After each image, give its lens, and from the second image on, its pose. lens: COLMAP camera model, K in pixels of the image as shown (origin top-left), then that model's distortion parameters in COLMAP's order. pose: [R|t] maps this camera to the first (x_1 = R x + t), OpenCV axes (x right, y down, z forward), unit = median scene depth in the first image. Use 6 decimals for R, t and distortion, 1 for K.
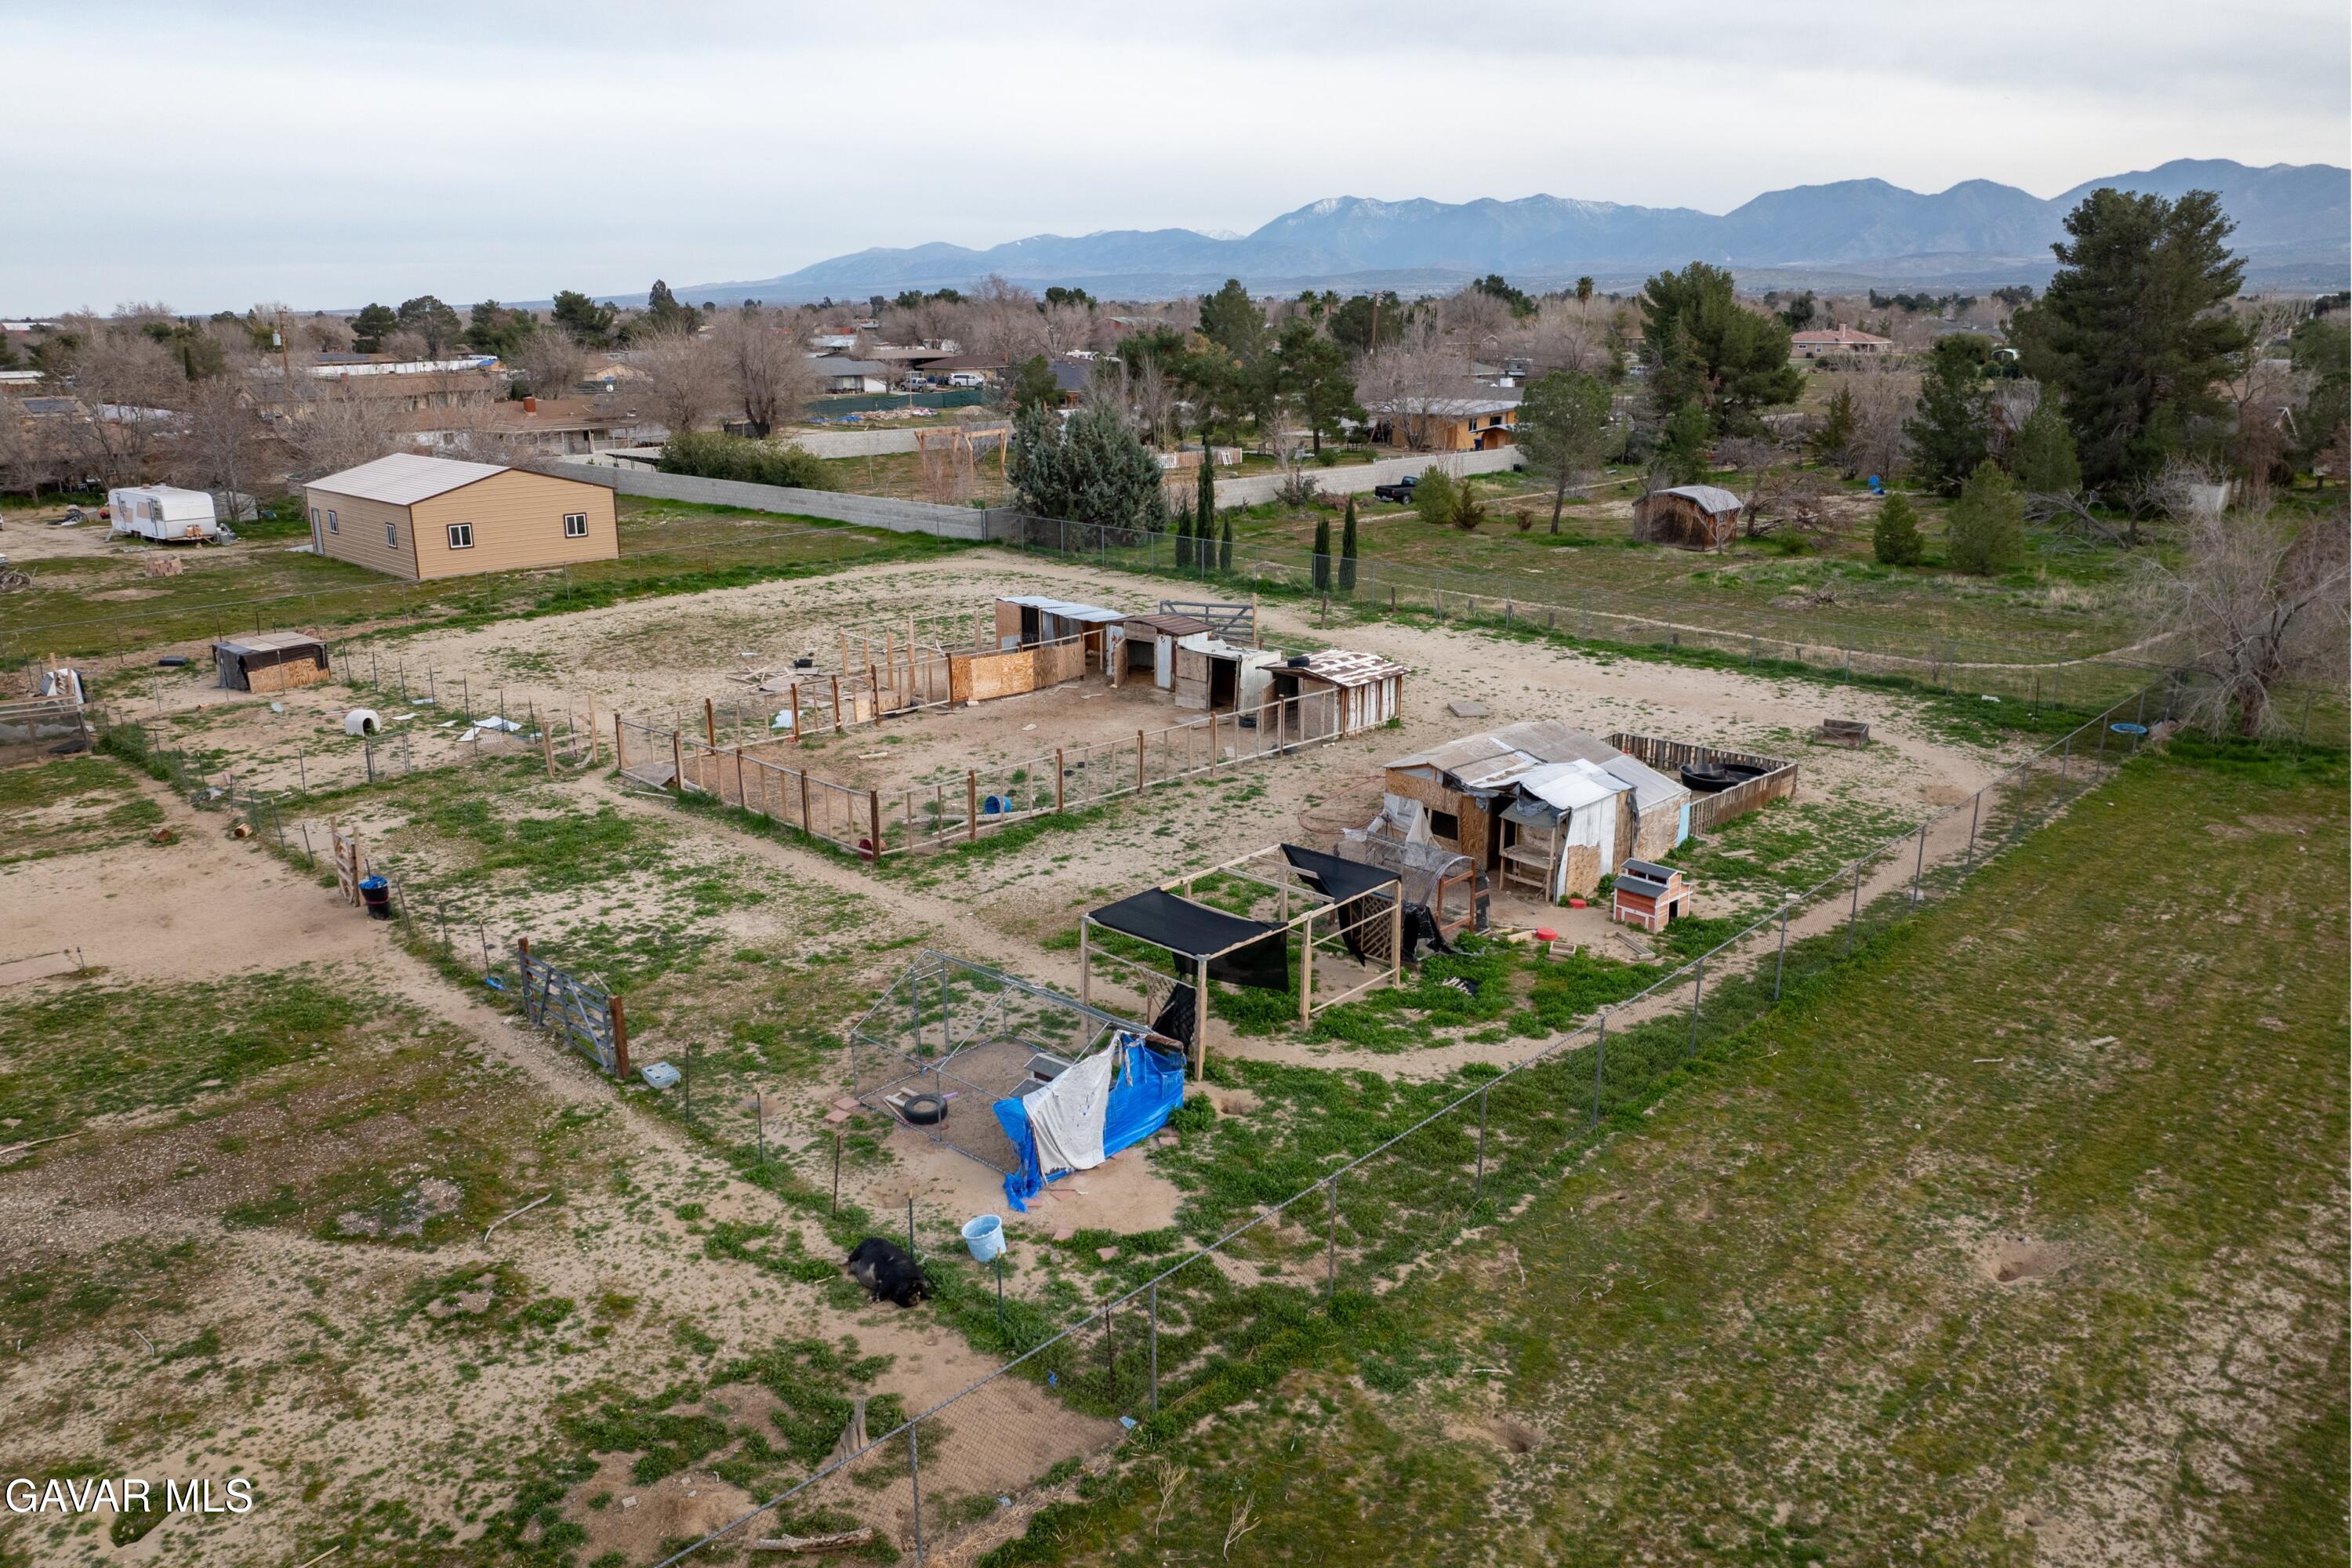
lens RADIAL K [[1661.4, 0, 1170.7], [0, 1661.4, 795.5], [0, 0, 1]] dist [-0.032365, -0.002507]
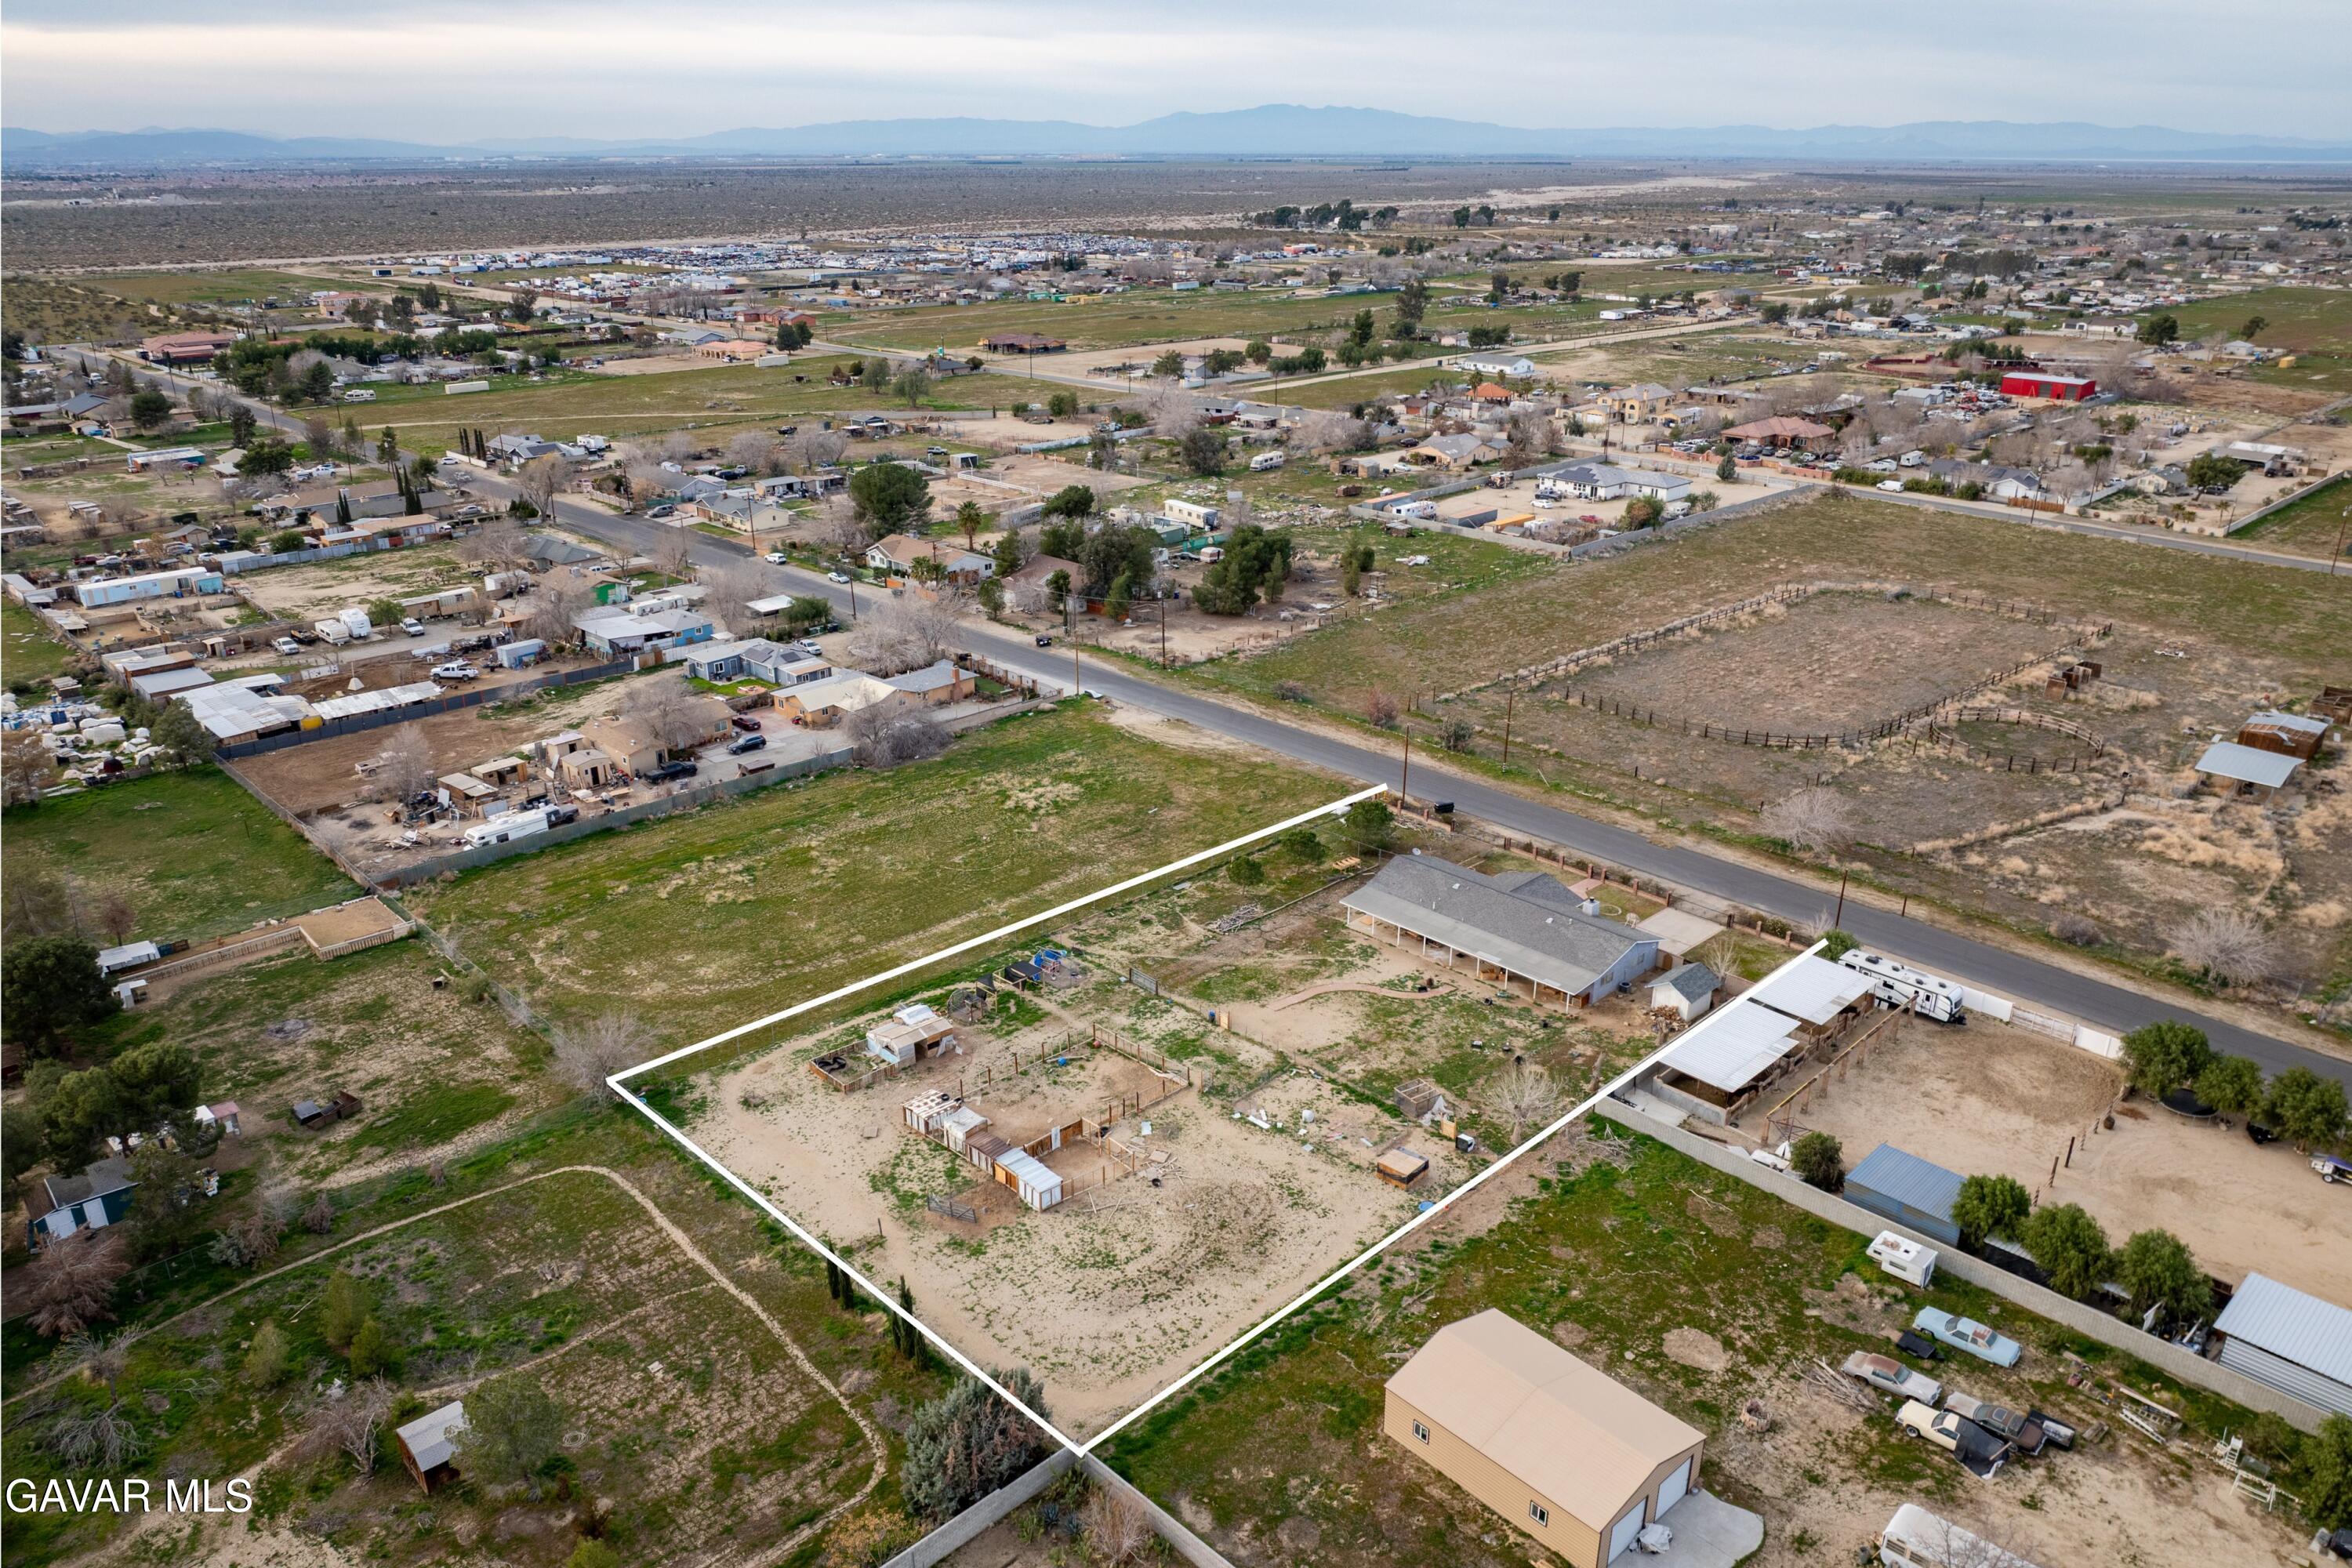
lens RADIAL K [[1661.4, 0, 1182.6], [0, 1661.4, 787.6], [0, 0, 1]] dist [-0.032365, -0.002507]
pose [[-0.999566, -0.005947, 0.028847, -0.557820], [0.012805, 0.794260, 0.607443, -3.099839], [-0.026524, 0.607549, -0.793839, 4.199574]]
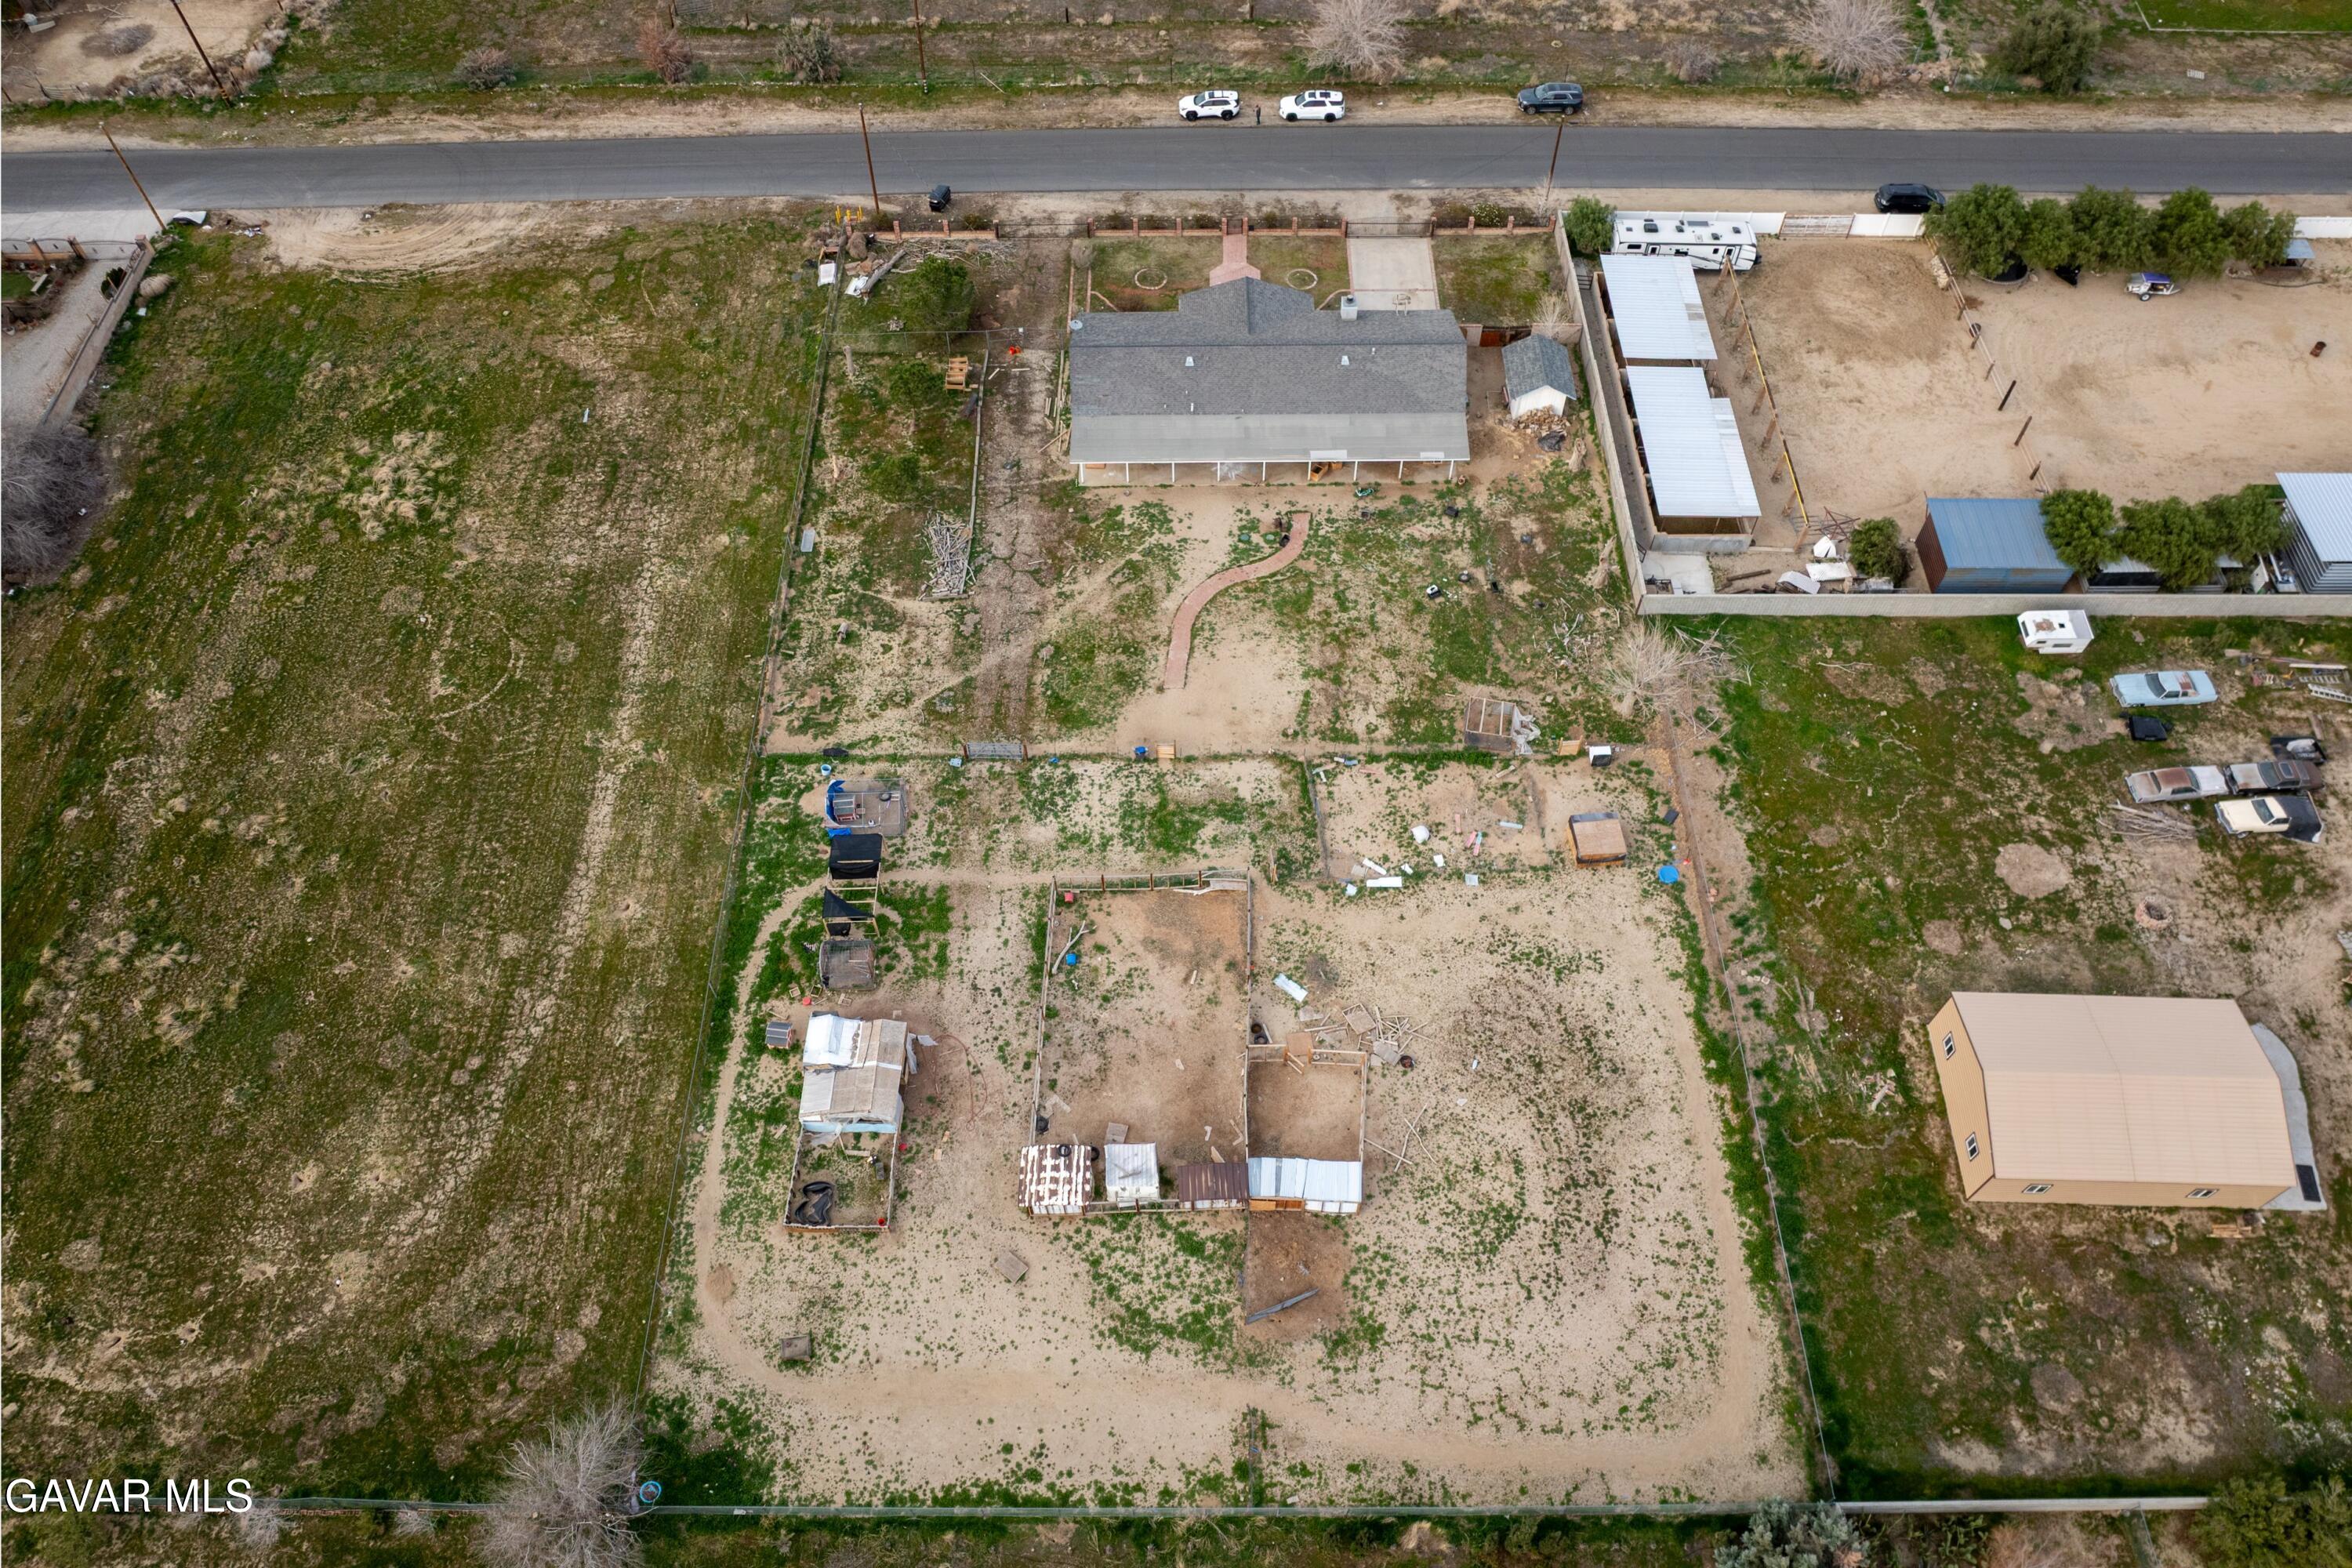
lens RADIAL K [[1661.4, 0, 1172.1], [0, 1661.4, 815.2], [0, 0, 1]] dist [-0.032365, -0.002507]
pose [[-0.720554, 0.581843, -0.377173, 0.663495], [-0.179873, 0.368482, 0.912067, -2.686322], [0.669662, 0.725037, -0.160853, 1.676726]]
